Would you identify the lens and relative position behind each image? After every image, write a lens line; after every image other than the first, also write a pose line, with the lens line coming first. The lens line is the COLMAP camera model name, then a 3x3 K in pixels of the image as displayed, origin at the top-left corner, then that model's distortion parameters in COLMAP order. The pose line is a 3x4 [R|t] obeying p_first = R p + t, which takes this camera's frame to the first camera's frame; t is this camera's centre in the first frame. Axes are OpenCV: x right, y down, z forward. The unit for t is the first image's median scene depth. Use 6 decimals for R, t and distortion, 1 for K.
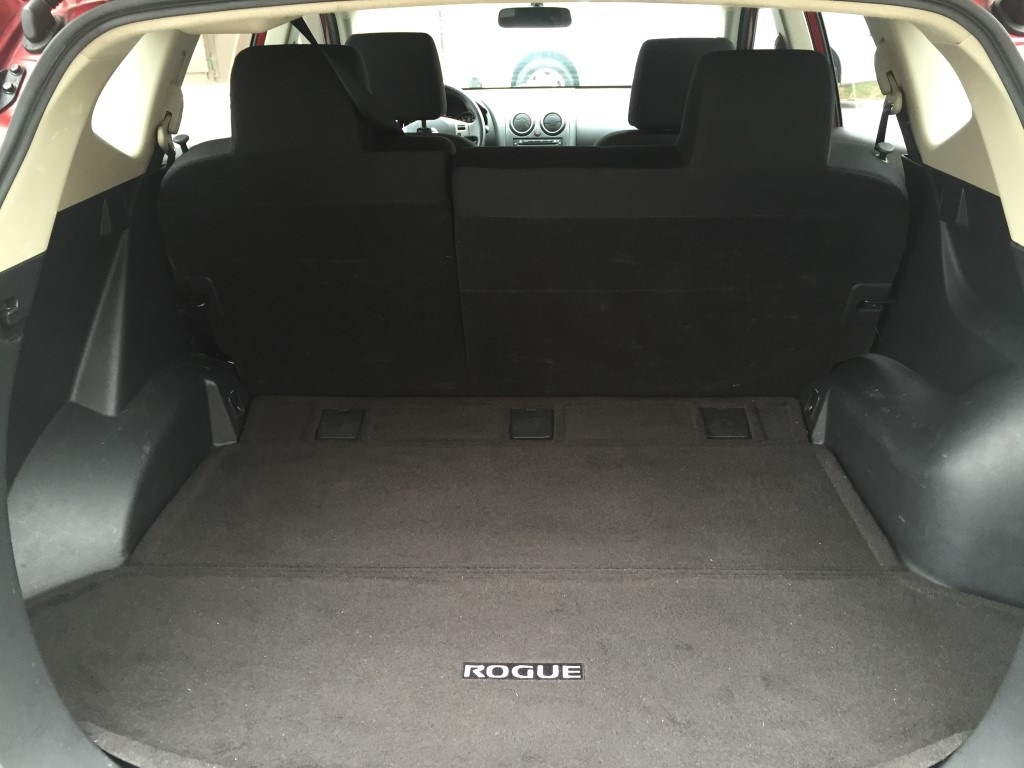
lens RADIAL K [[874.3, 0, 512.0], [0, 874.3, 384.0], [0, 0, 1]] dist [0.090492, -0.133527]
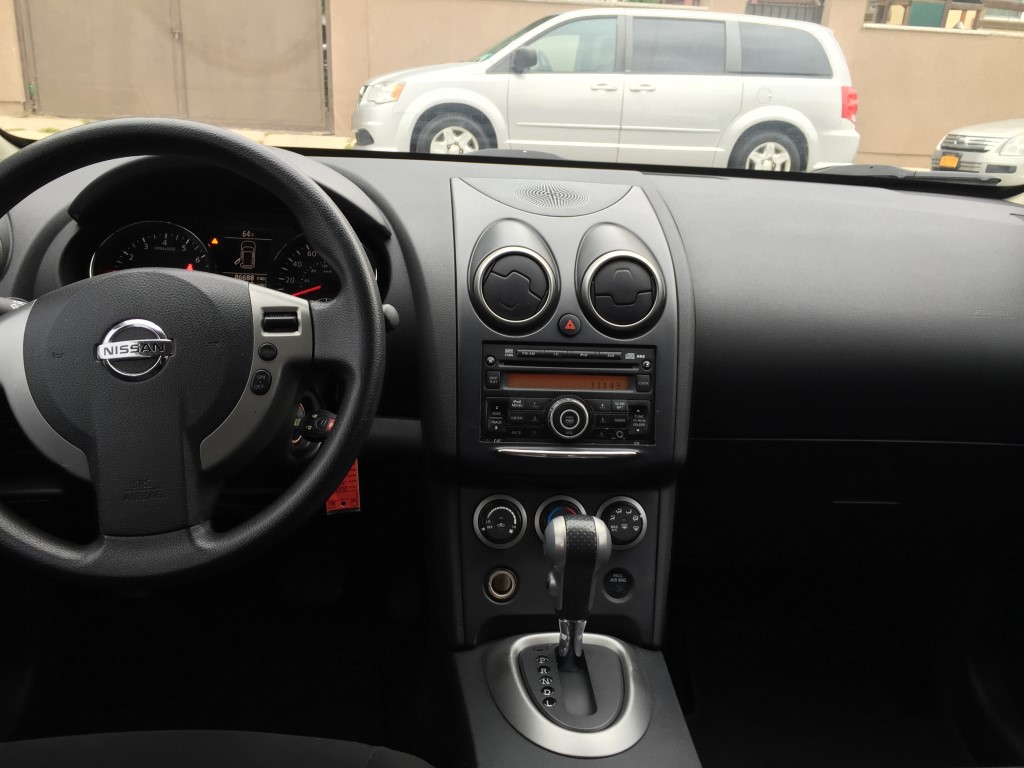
lens RADIAL K [[874.3, 0, 512.0], [0, 874.3, 384.0], [0, 0, 1]] dist [0.090492, -0.133527]
pose [[0.988817, 0.032581, 0.145528, -0.029106], [-0.023076, 0.997517, -0.066534, -0.247703], [-0.147335, 0.062432, 0.987114, 0.728787]]
